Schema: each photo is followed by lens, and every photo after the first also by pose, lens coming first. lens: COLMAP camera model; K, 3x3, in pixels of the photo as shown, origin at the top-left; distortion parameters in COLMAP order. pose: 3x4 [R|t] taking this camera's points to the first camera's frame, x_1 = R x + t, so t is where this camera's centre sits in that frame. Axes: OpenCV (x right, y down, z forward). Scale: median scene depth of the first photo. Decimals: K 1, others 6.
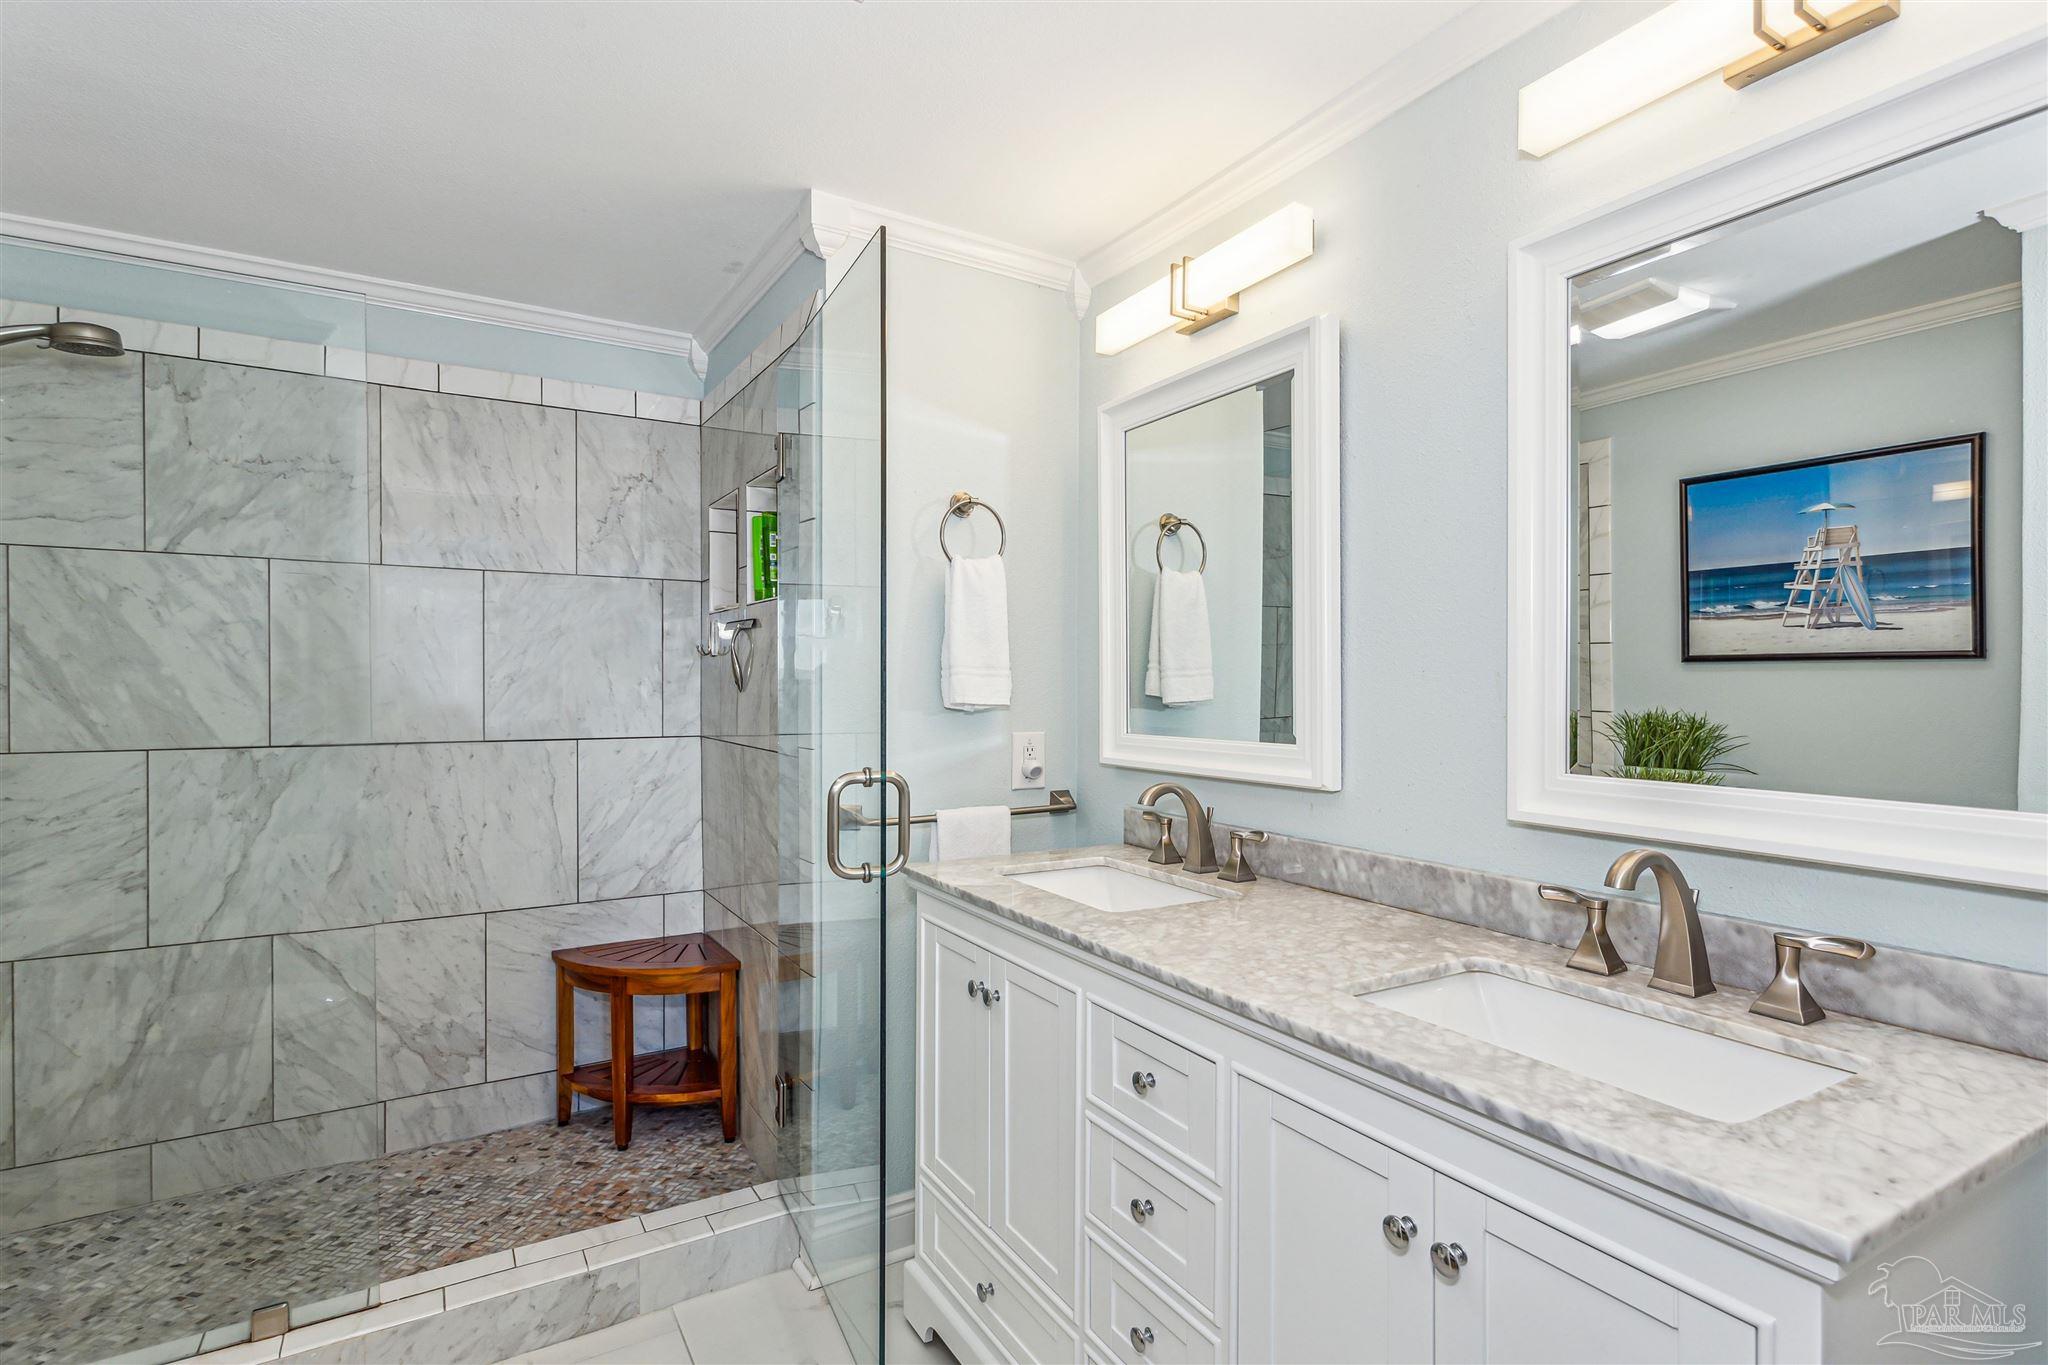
lens RADIAL K [[1003.2, 0, 1024.0], [0, 1003.2, 682.5], [0, 0, 1]] dist [0.000384, -0.000585]
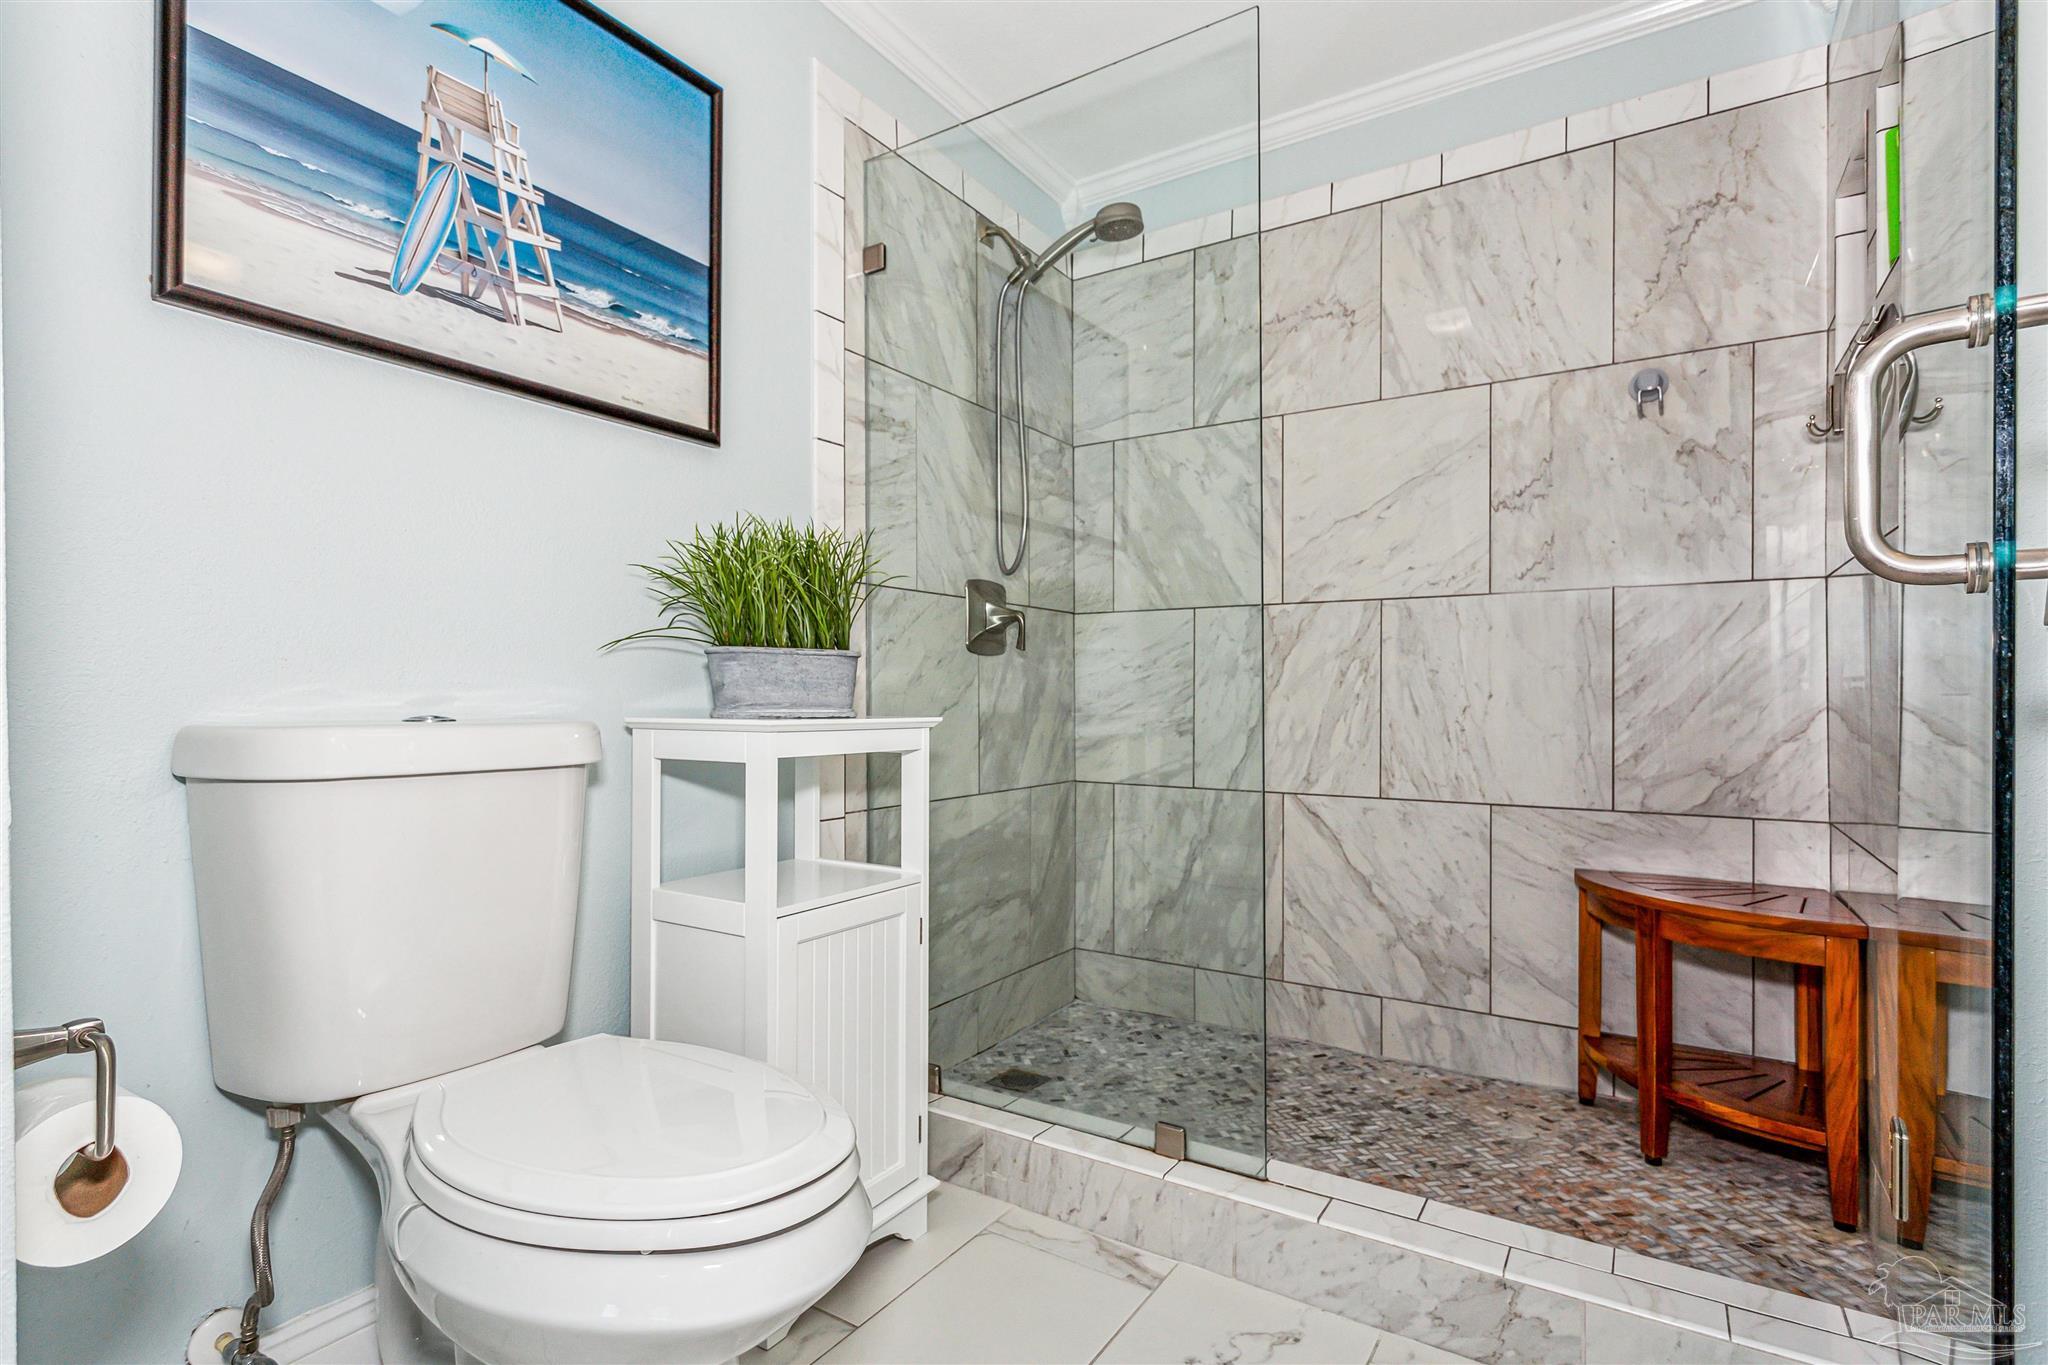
lens RADIAL K [[994.9, 0, 1009.5], [0, 994.9, 692.0], [0, 0, 1]] dist [0.004092, 0.000724]
pose [[0.443403, -0.001564, -0.896321, 0.013598], [-0.007521, 0.999957, -0.005465, 0.159073], [0.896291, 0.009165, 0.443372, 0.318820]]
